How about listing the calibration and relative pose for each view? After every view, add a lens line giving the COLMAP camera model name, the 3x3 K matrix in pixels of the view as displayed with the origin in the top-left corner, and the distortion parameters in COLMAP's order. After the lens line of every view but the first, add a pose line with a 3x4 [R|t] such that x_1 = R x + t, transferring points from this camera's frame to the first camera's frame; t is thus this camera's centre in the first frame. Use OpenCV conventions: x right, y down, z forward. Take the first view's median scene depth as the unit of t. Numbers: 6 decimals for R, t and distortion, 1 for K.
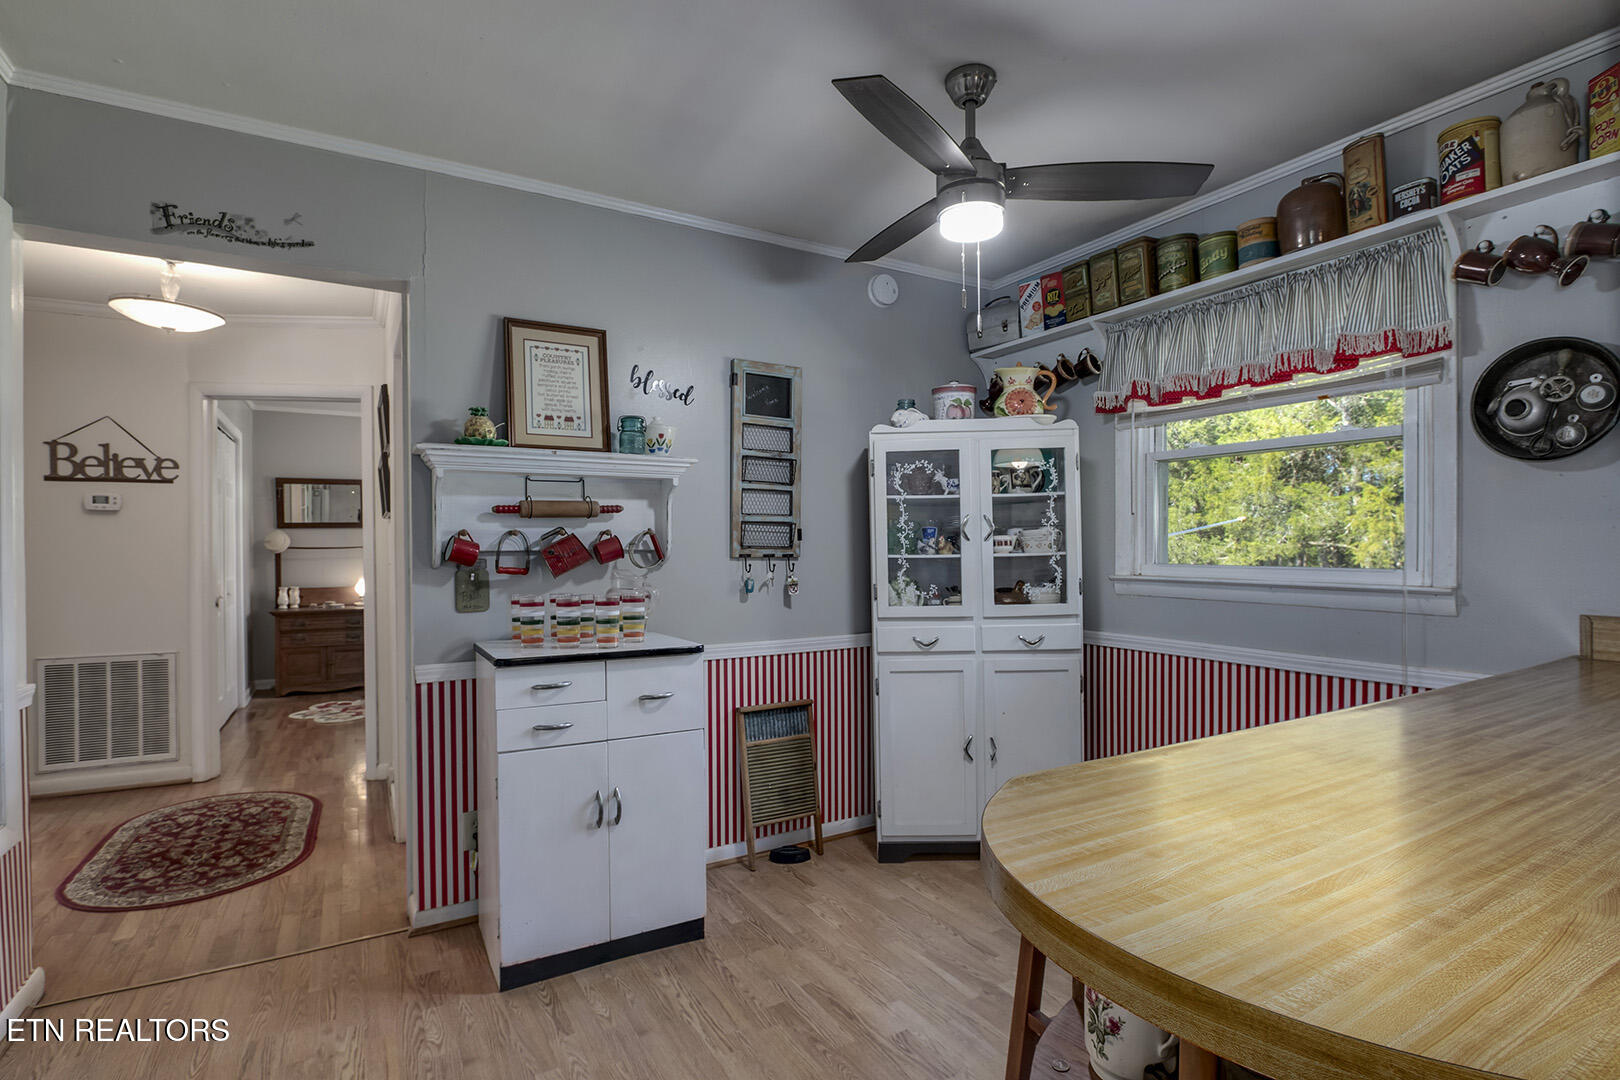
lens RADIAL K [[778.1, 0, 806.9], [0, 778.1, 553.1], [0, 0, 1]] dist [-0.026921, 0.004857]
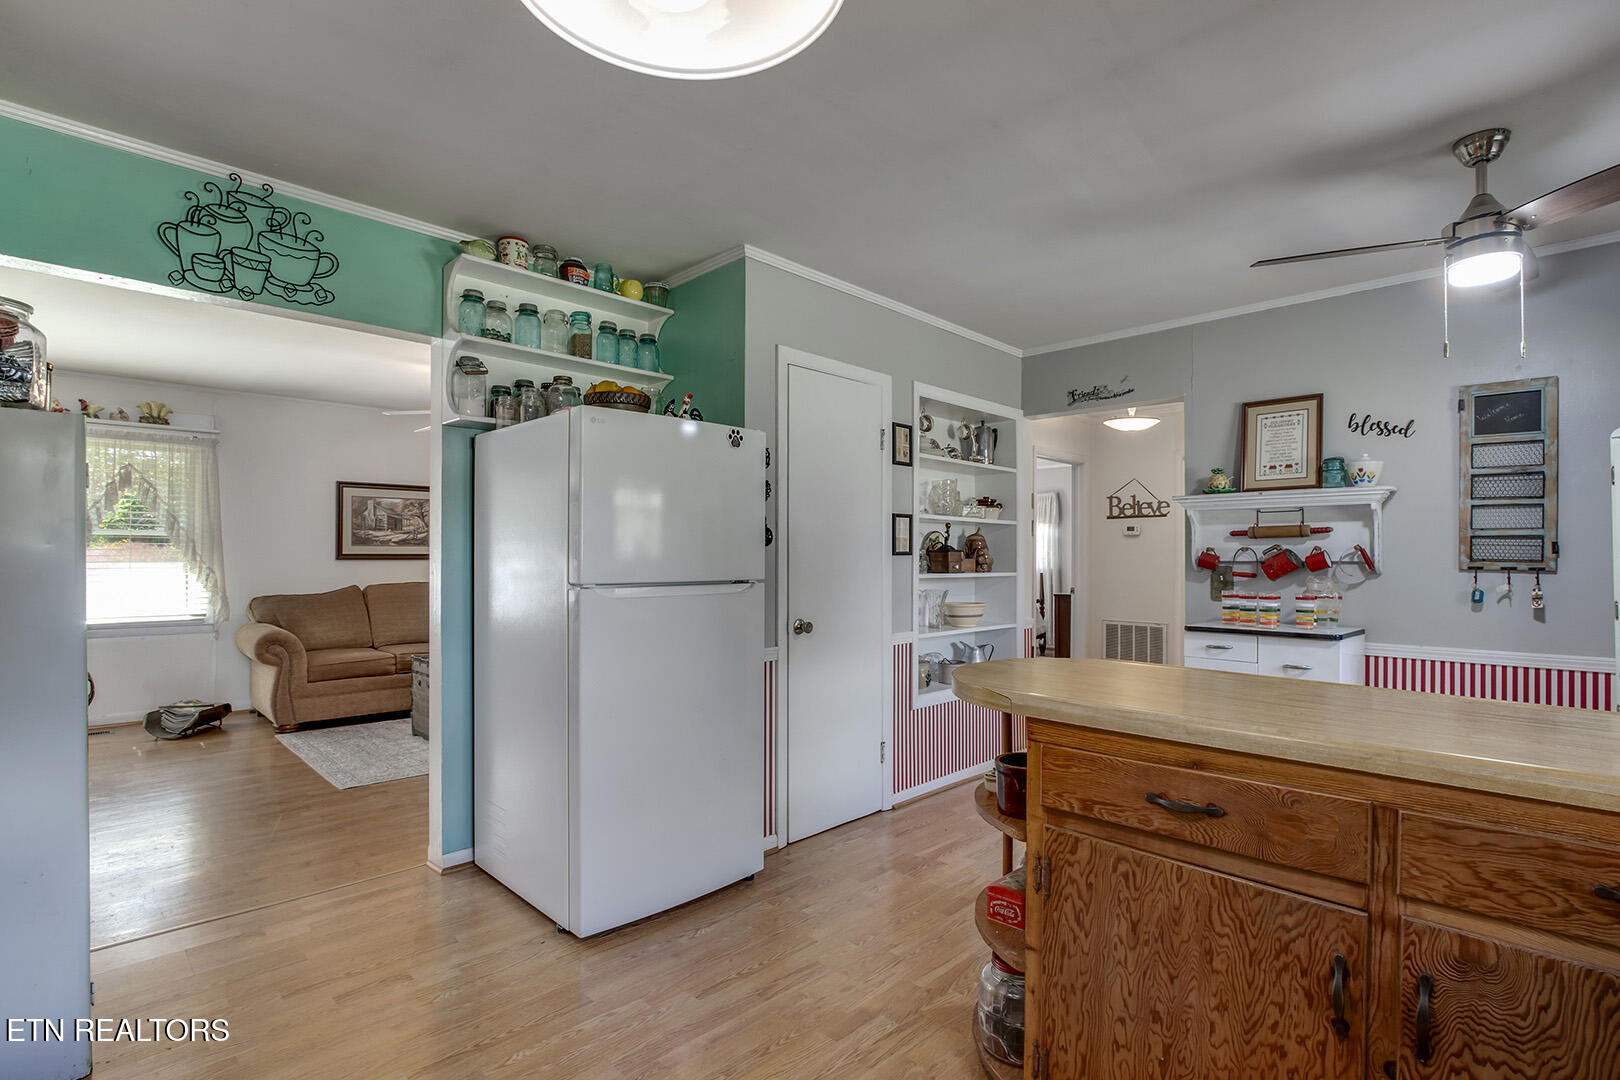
lens RADIAL K [[778.1, 0, 816.6], [0, 778.1, 552.2], [0, 0, 1]] dist [-0.026921, 0.004857]
pose [[0.255163, -0.001186, -0.966897, 0.702538], [-0.011139, 0.999929, -0.004166, -0.004239], [0.966834, 0.011834, 0.255132, -0.136680]]
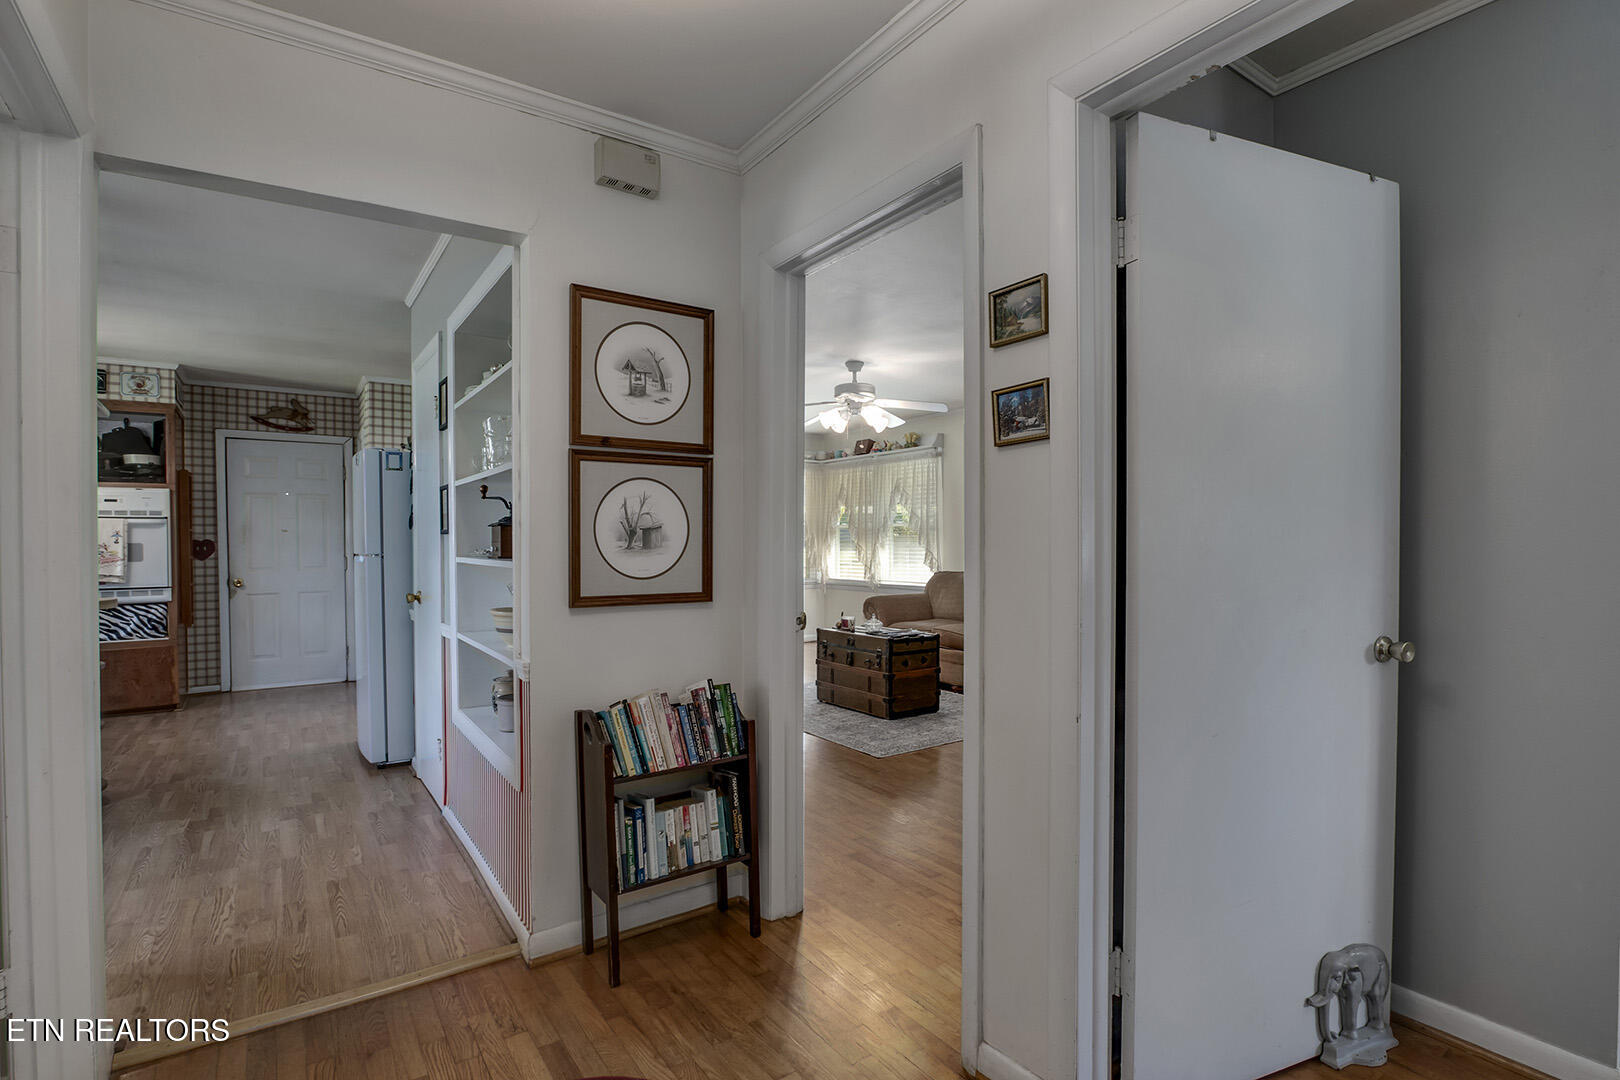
lens RADIAL K [[778.1, 0, 807.5], [0, 778.1, 552.9], [0, 0, 1]] dist [-0.026921, 0.004857]
pose [[-0.997451, 0.008373, -0.070859, -0.918132], [0.006991, 0.999781, 0.019724, 0.002369], [0.071009, 0.019179, -0.997291, 1.434846]]
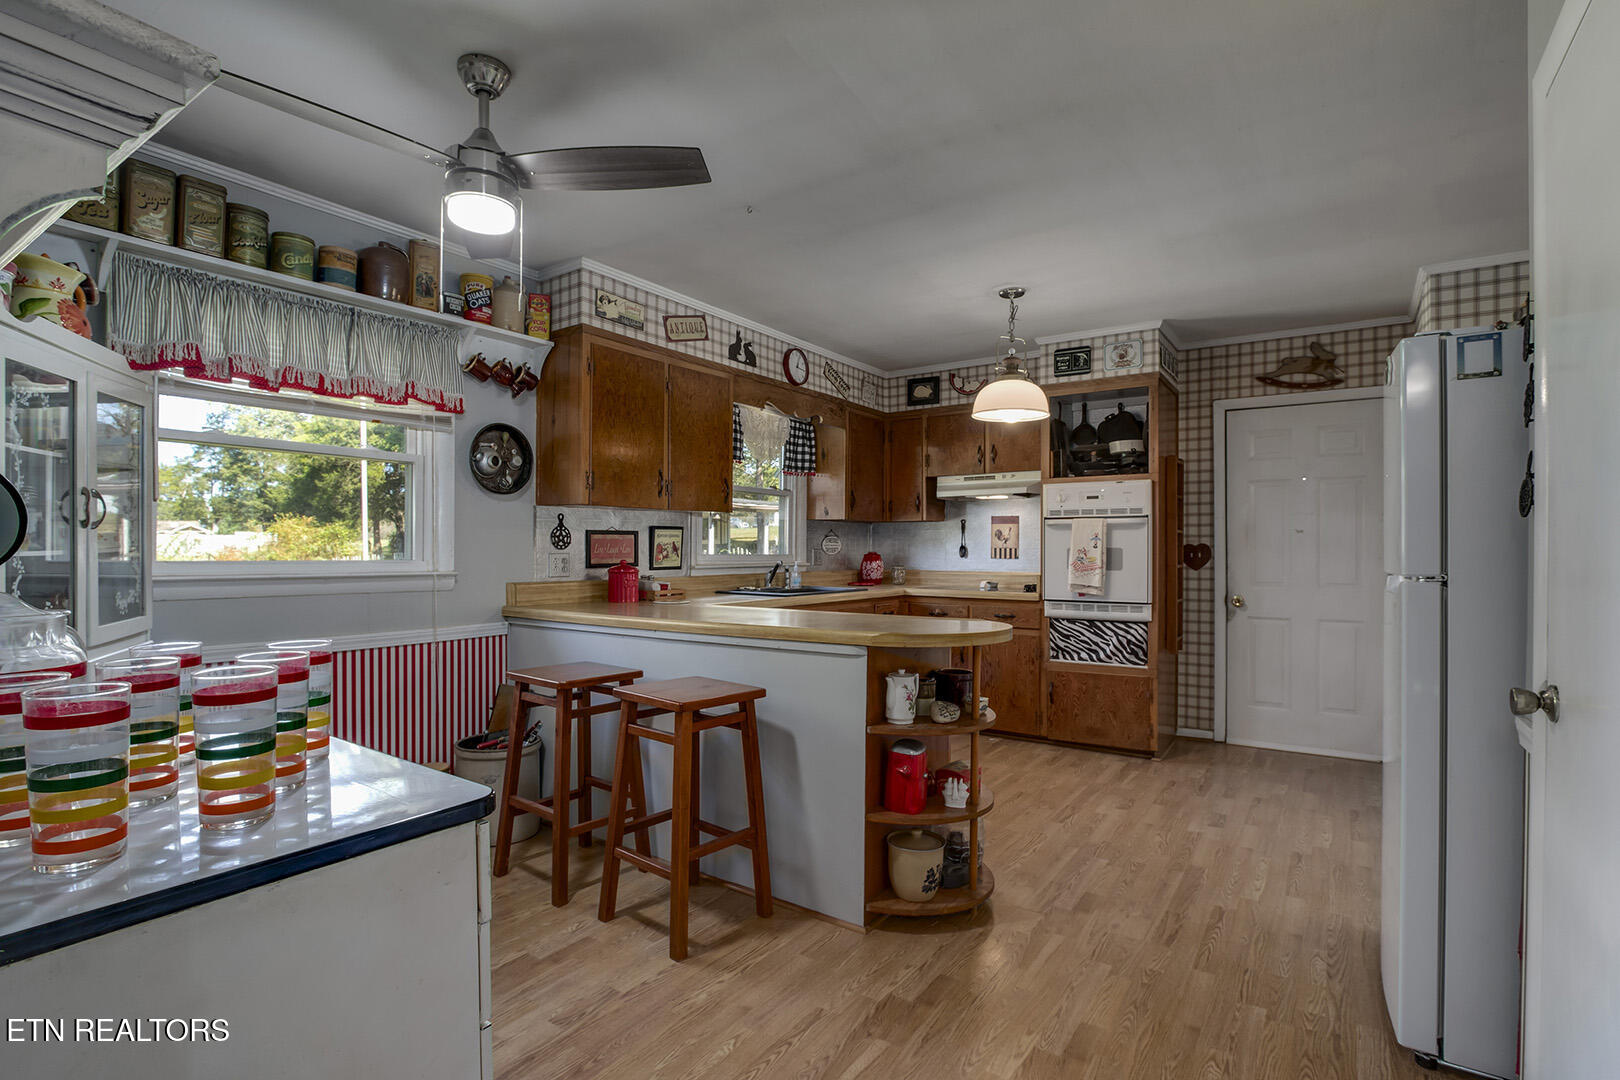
lens RADIAL K [[778.1, 0, 818.3], [0, 778.1, 552.7], [0, 0, 1]] dist [-0.026921, 0.004857]
pose [[-0.424819, -0.002391, 0.905275, -0.593770], [0.004570, 0.999978, 0.004786, 0.003308], [-0.905267, 0.006171, -0.424799, 0.707182]]
